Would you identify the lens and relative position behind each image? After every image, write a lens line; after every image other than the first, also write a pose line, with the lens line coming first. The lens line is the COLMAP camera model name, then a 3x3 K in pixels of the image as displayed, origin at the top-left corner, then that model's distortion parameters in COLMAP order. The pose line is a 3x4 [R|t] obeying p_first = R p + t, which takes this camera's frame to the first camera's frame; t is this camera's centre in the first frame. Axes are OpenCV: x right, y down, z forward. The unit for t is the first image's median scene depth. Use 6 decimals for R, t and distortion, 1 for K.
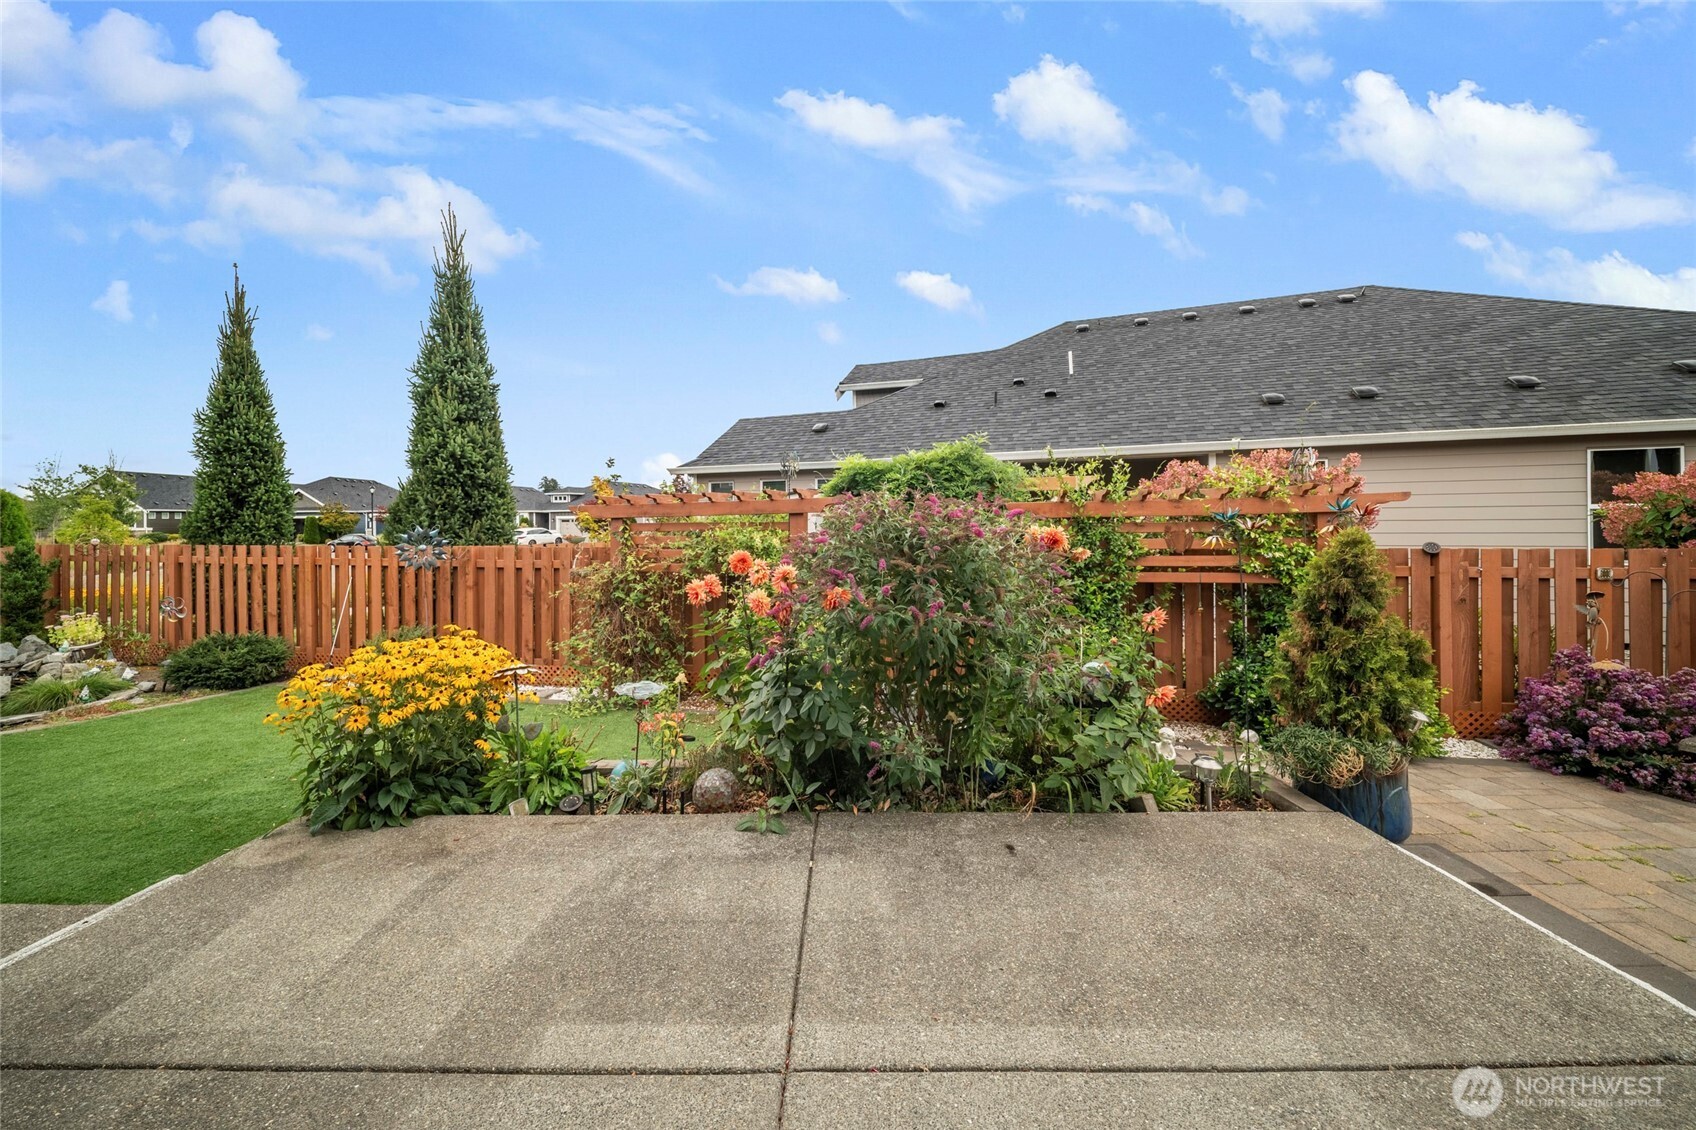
lens RADIAL K [[618.5, 0, 843.7], [0, 618.5, 521.9], [0, 0, 1]] dist [-0.007849, -0.000181]
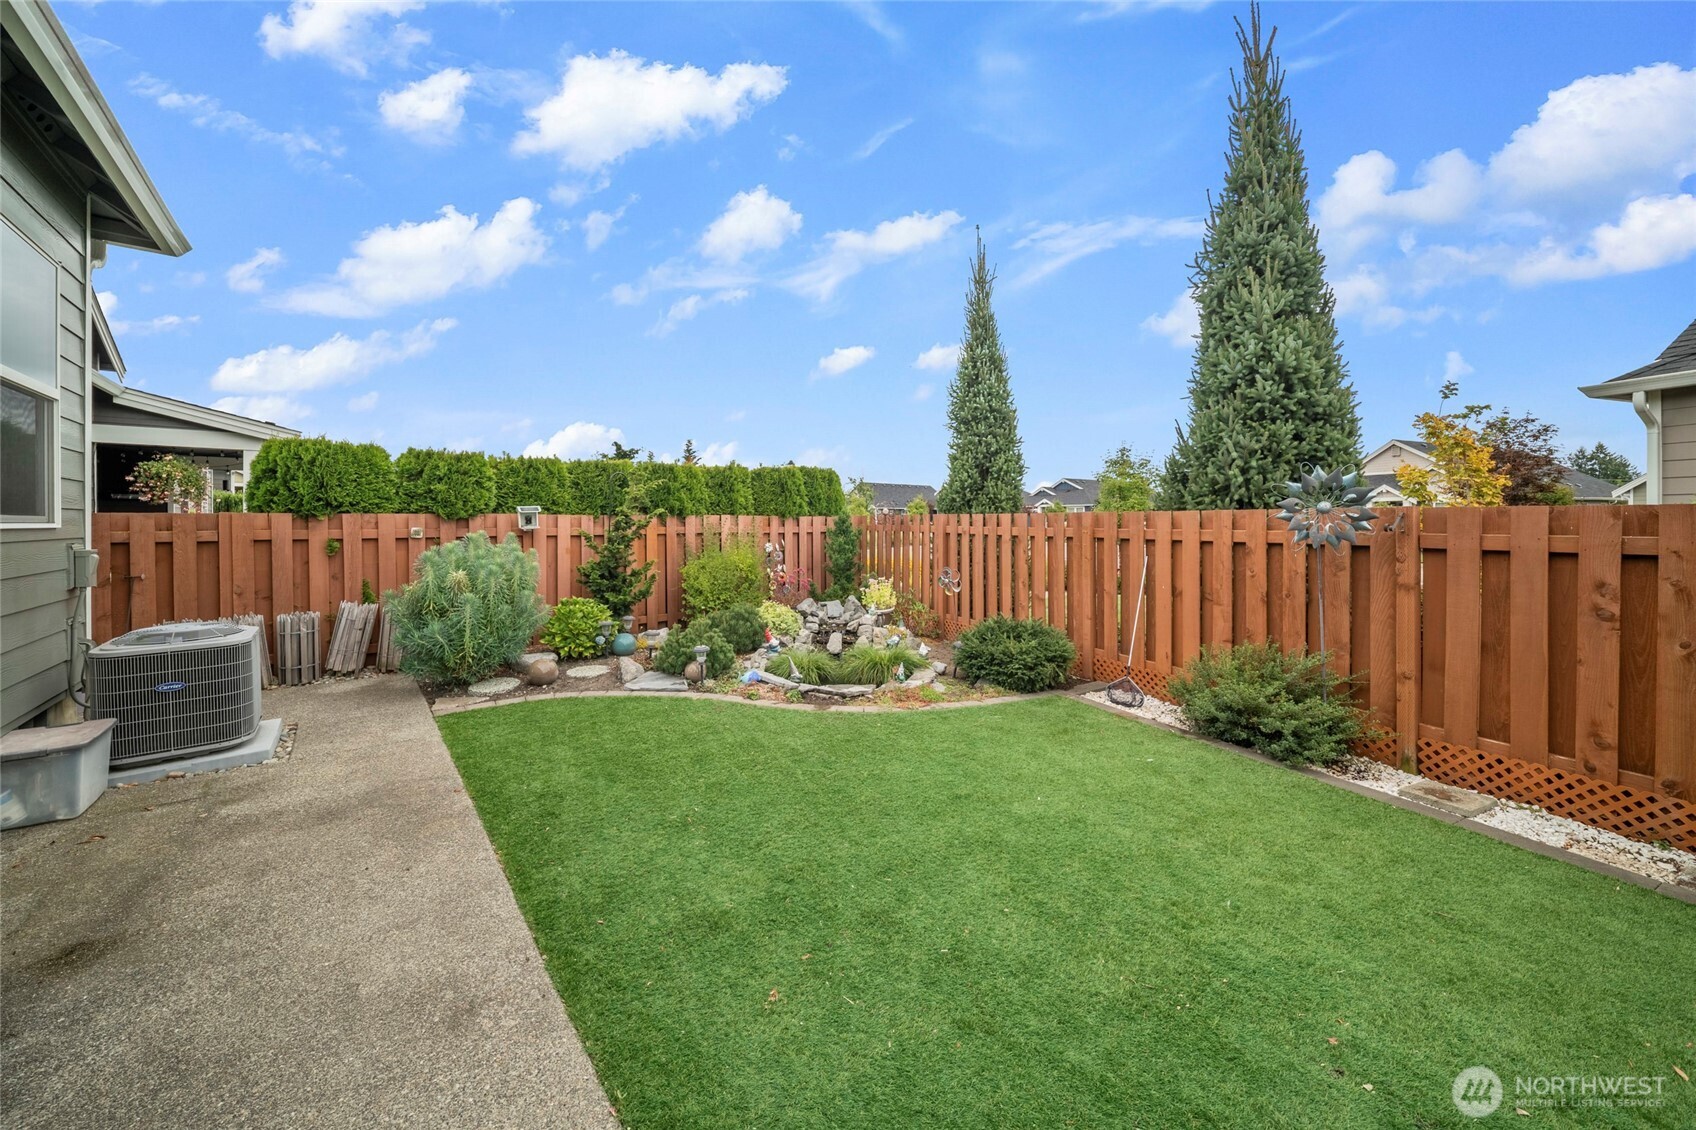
lens RADIAL K [[598.2, 0, 845.2], [0, 598.2, 521.0], [0, 0, 1]] dist [0.000420, -0.000009]
pose [[0.626010, 0.003609, -0.779806, -0.481155], [-0.003381, 0.999992, 0.001914, 0.049435], [0.779807, 0.001438, 0.626018, 0.308573]]
